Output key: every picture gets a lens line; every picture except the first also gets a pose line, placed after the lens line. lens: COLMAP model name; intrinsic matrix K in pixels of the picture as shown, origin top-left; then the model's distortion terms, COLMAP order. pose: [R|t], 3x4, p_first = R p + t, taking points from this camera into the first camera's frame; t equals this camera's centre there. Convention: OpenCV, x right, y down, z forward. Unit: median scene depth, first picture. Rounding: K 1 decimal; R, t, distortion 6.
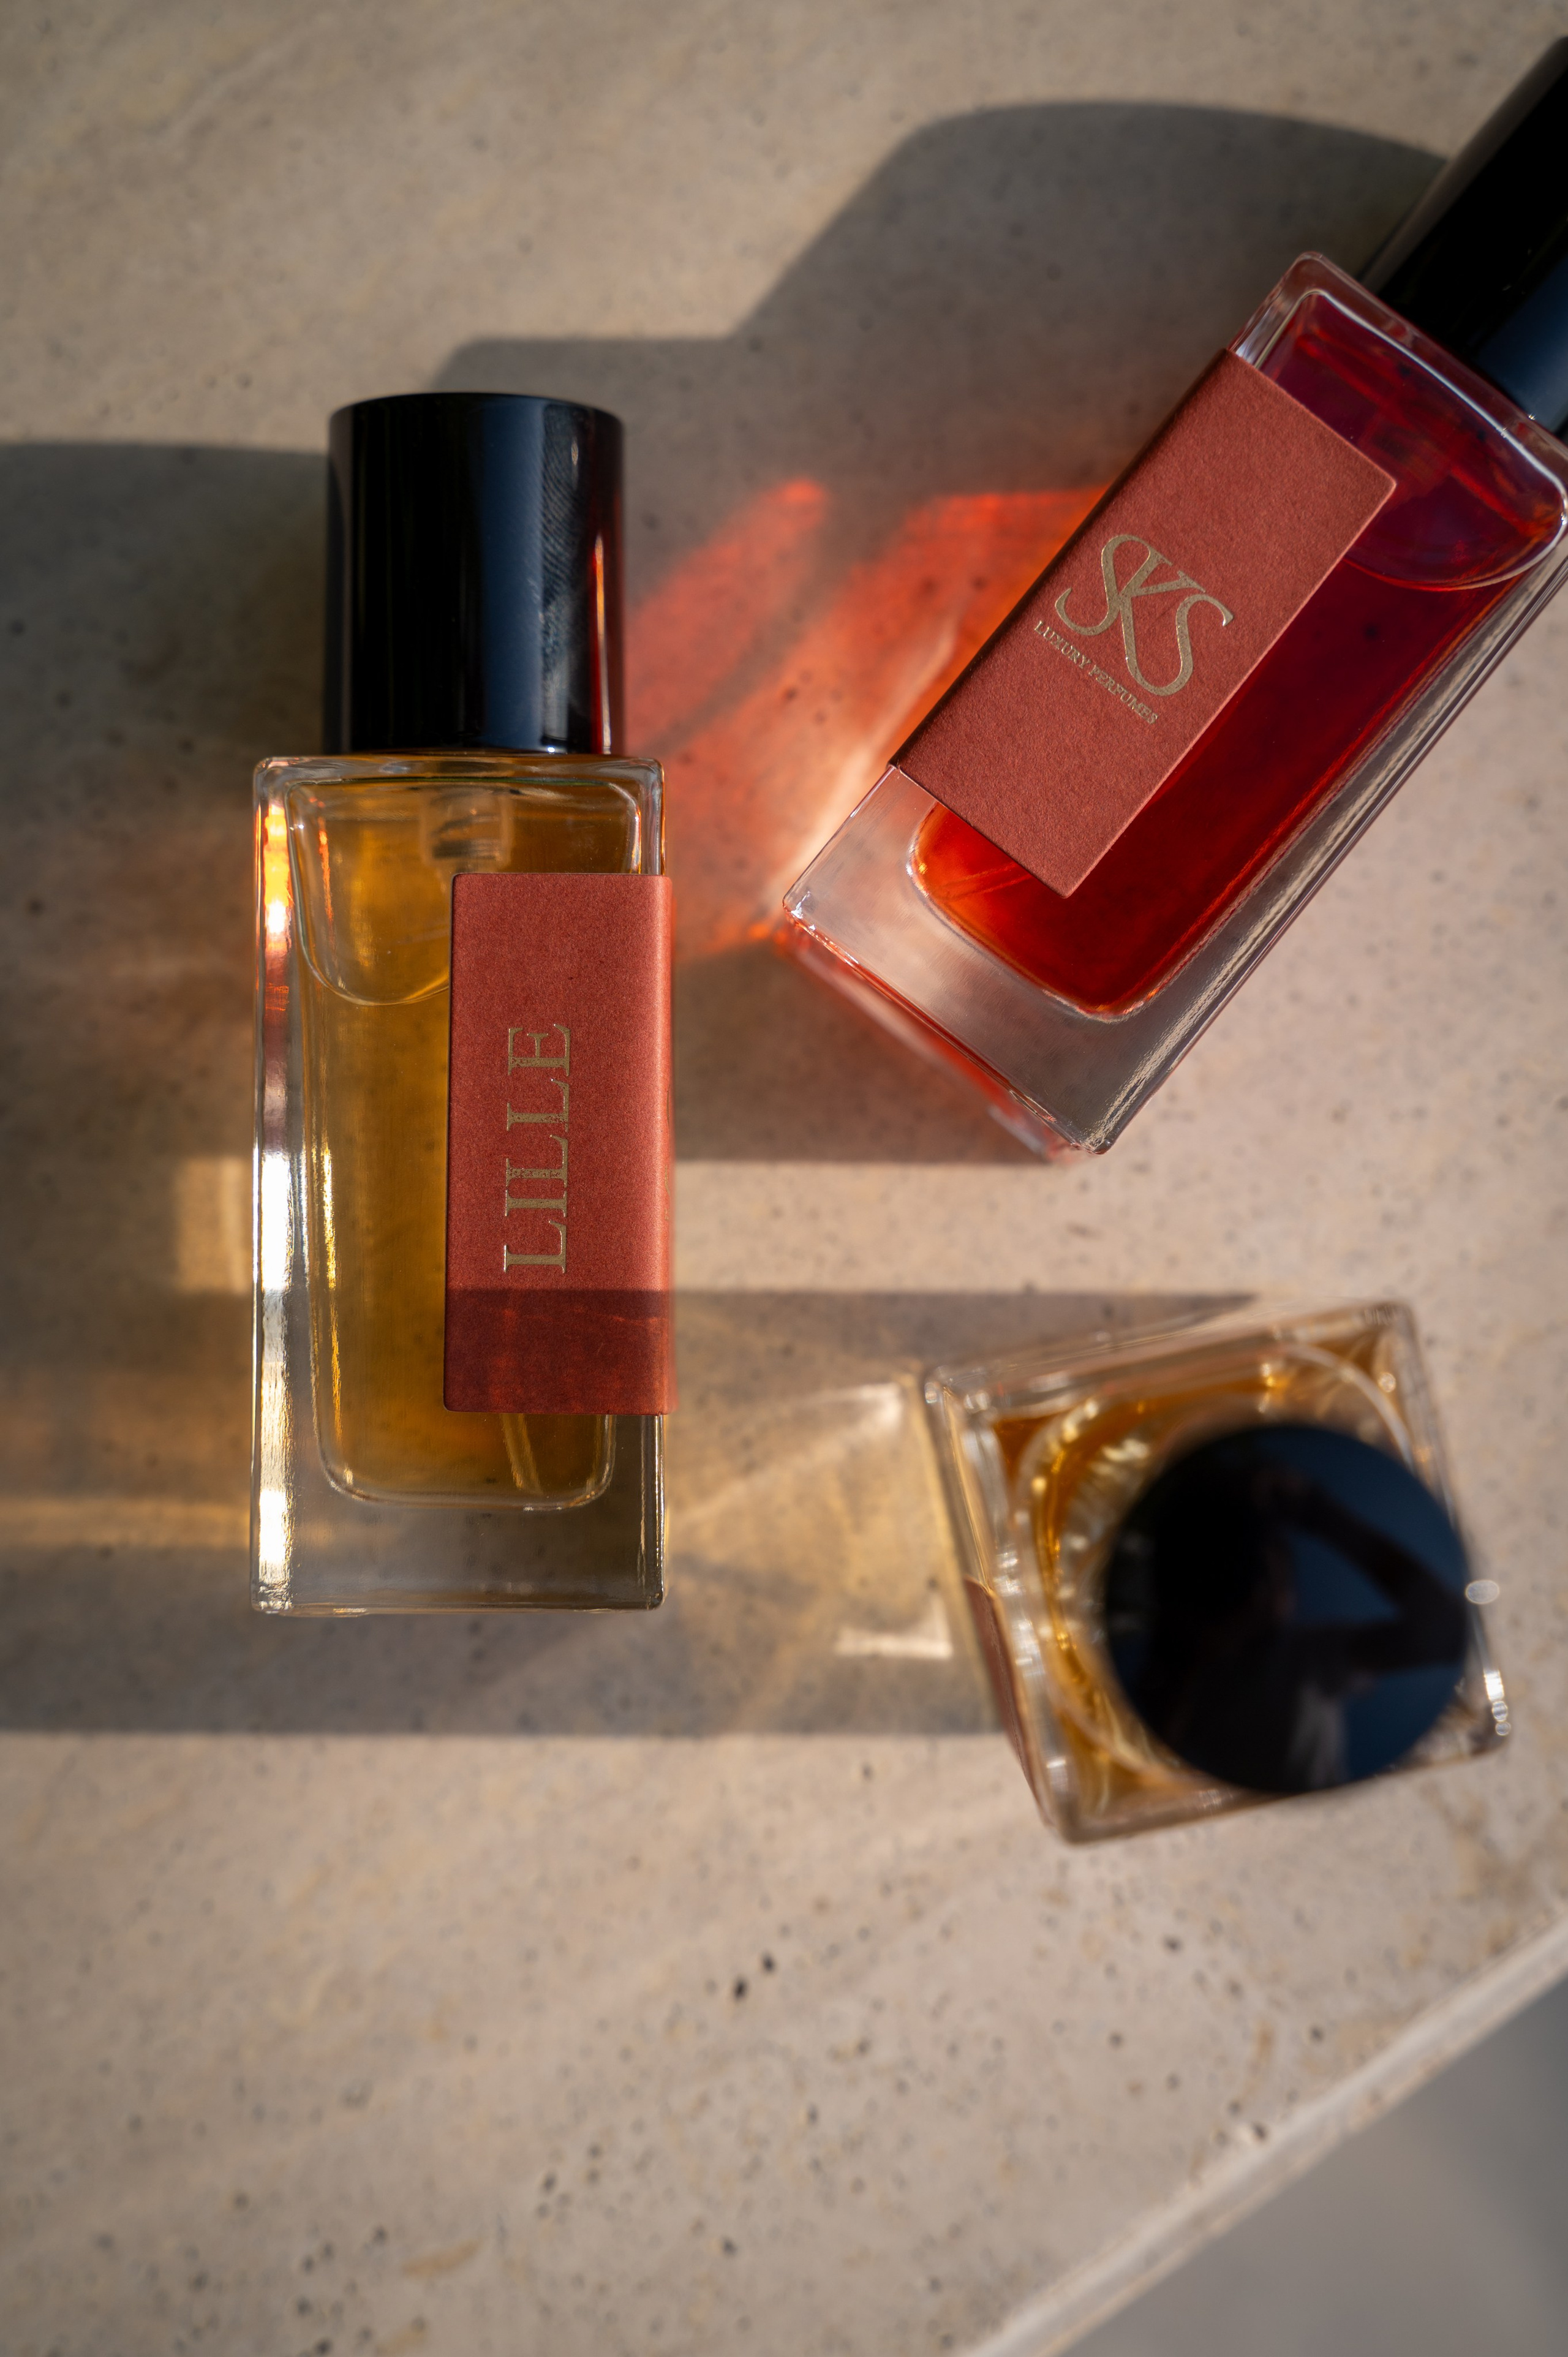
lens RADIAL K [[4195.0, 0, 784.0], [0, 4195.0, 1178.5], [0, 0, 1]] dist [0.001578, -0.172843]
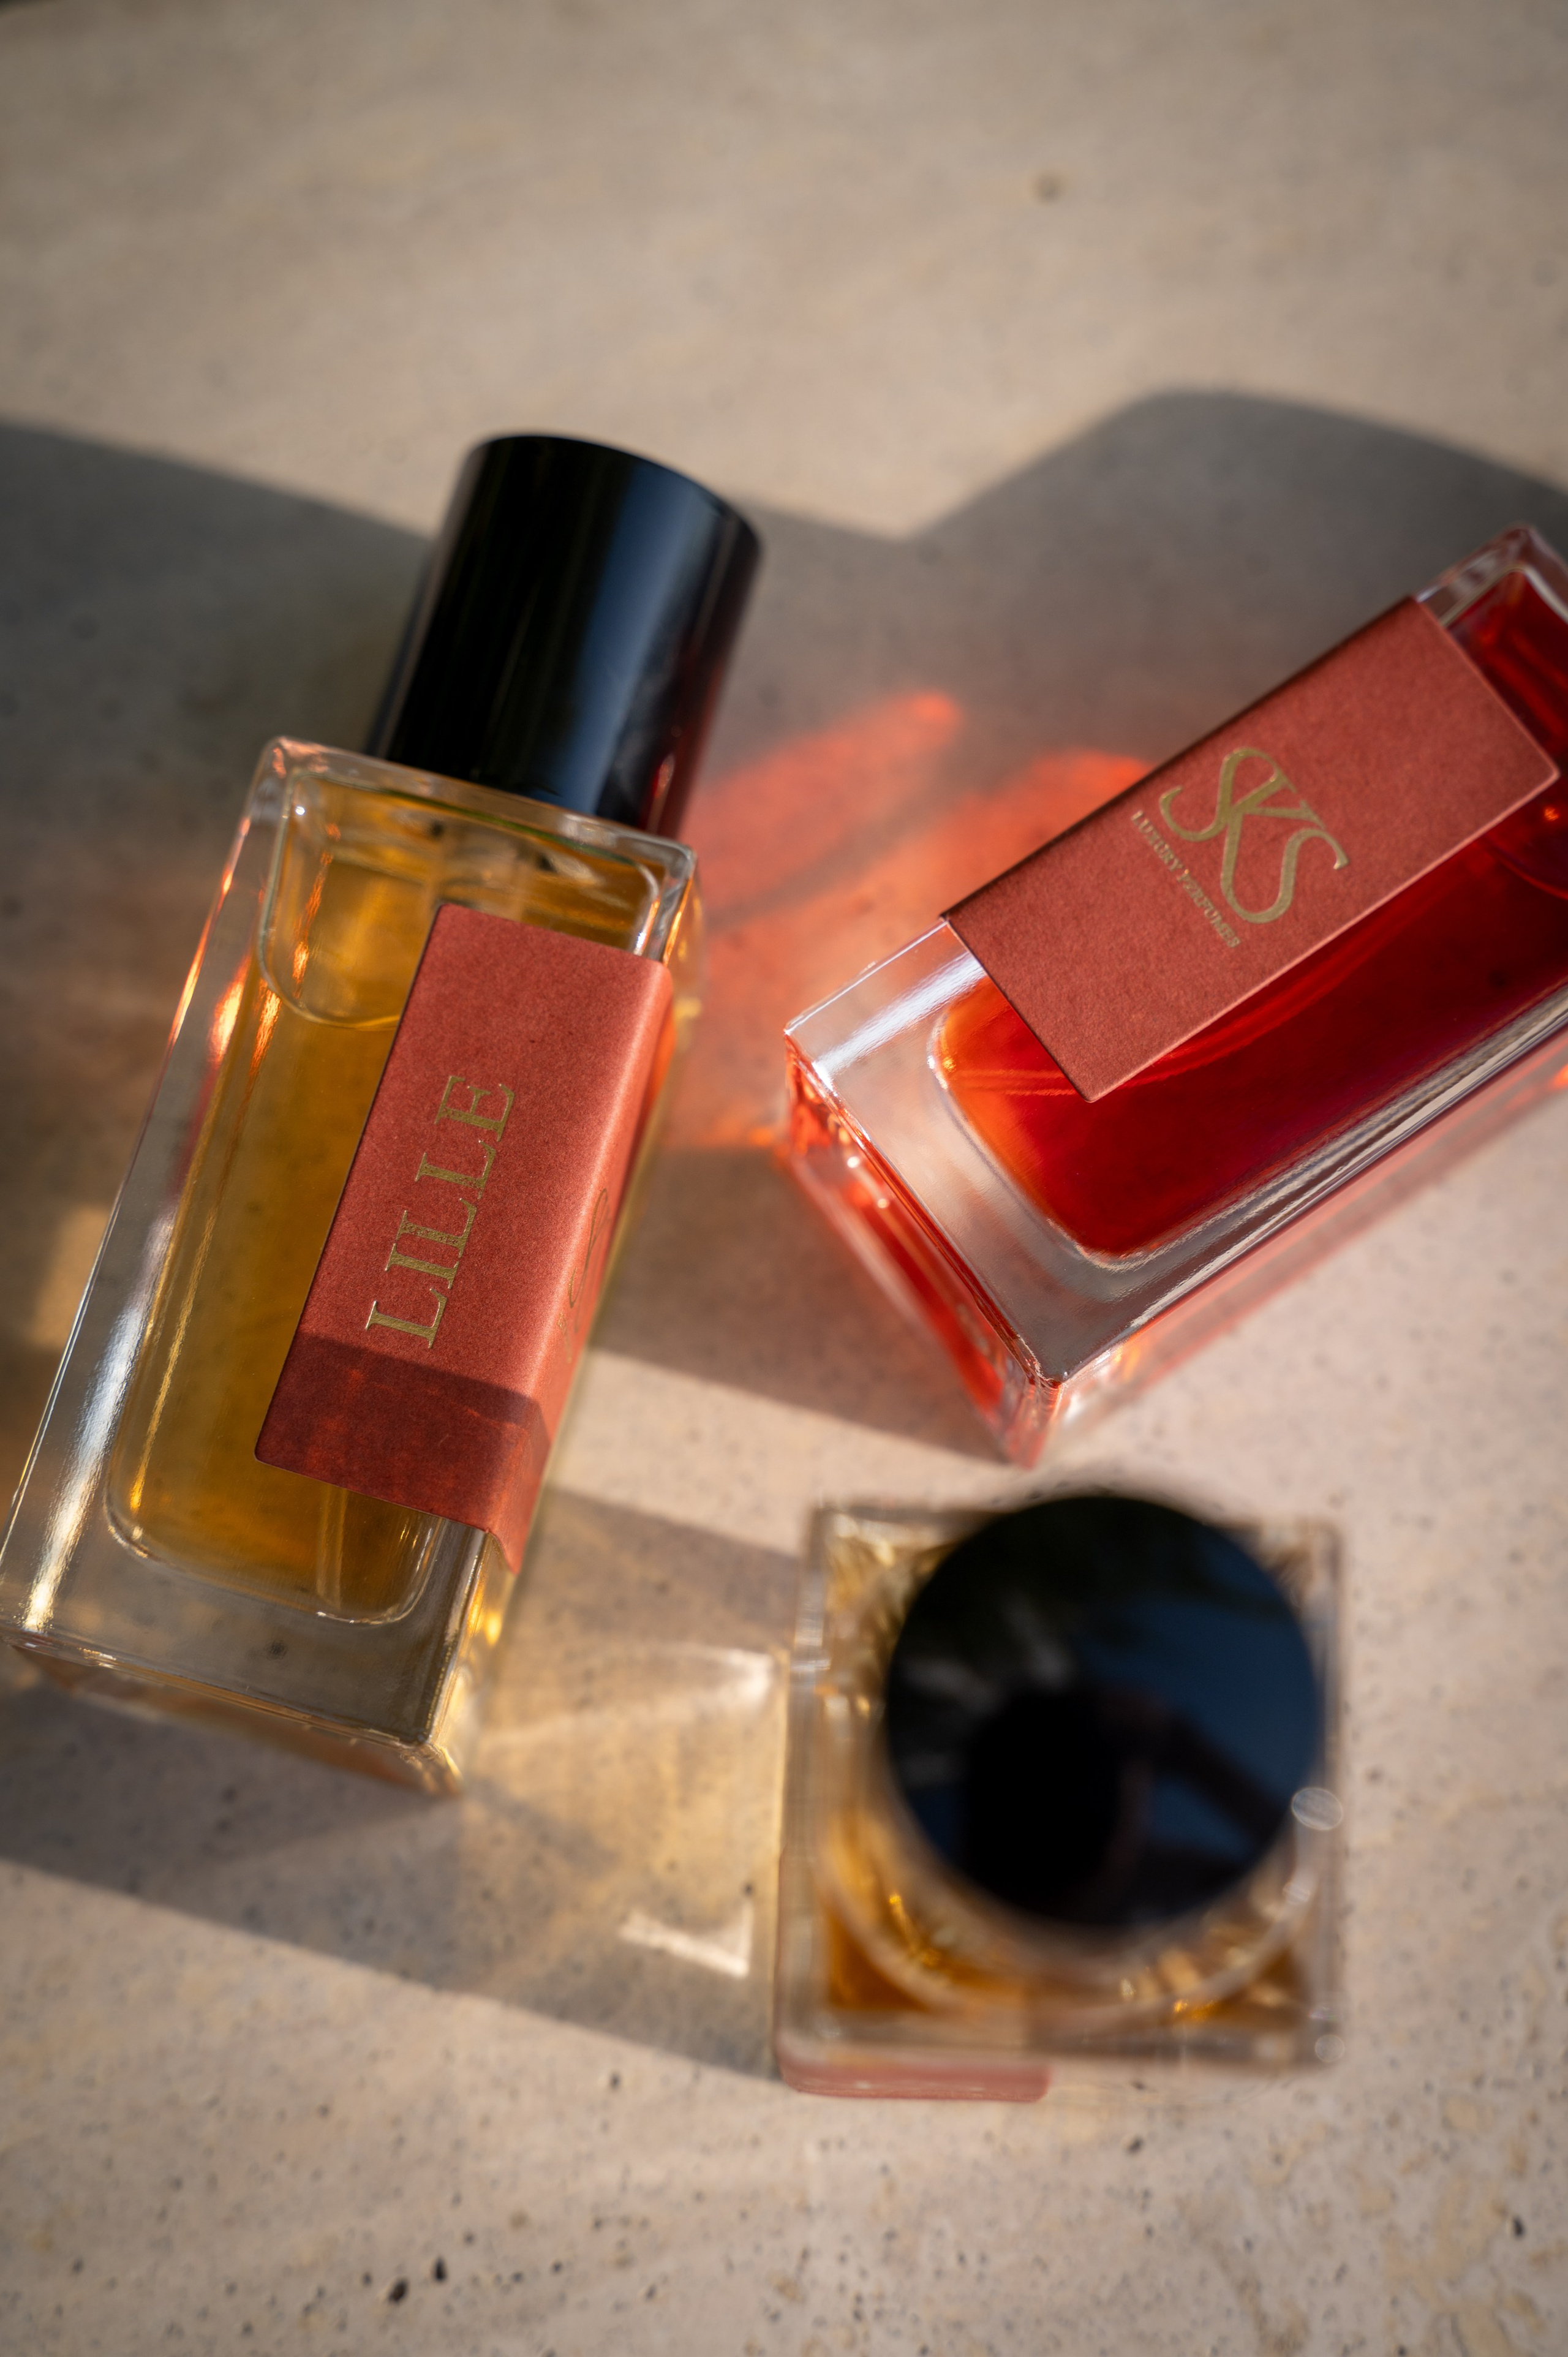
lens RADIAL K [[4195.0, 0, 784.0], [0, 4195.0, 1178.5], [0, 0, 1]] dist [0.001578, -0.172843]
pose [[0.962427, 0.260234, -0.077541, 0.071443], [-0.271241, 0.934750, -0.229501, 0.156313], [0.012758, 0.241910, 0.970215, 0.125789]]
